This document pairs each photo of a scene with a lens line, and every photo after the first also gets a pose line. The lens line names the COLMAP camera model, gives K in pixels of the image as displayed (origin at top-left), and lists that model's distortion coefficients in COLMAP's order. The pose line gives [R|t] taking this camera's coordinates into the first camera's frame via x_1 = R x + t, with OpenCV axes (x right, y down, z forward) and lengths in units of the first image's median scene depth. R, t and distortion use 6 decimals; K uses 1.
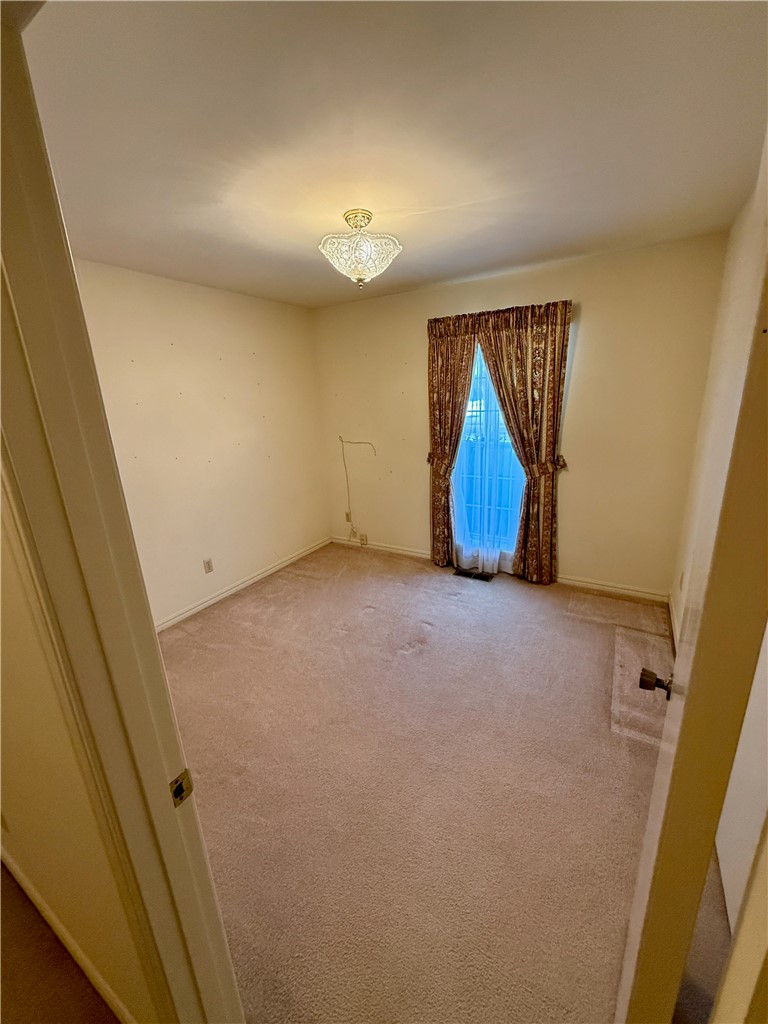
lens RADIAL K [[407.3, 0, 384.0], [0, 407.3, 512.0], [0, 0, 1]] dist [0.002484, 0.000367]
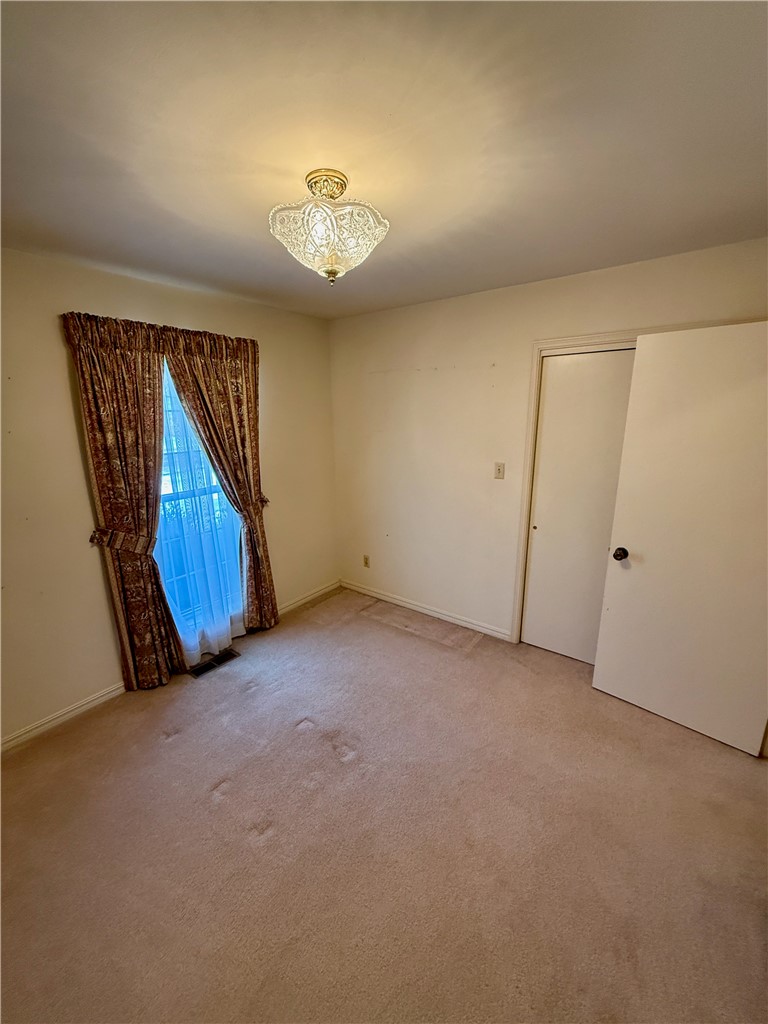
lens RADIAL K [[407.3, 0, 384.0], [0, 407.3, 512.0], [0, 0, 1]] dist [0.002484, 0.000367]
pose [[0.111662, -0.199967, 0.973419, -0.503955], [0.288478, 0.943886, 0.160809, -0.167107], [-0.950953, 0.262854, 0.163082, 0.568850]]
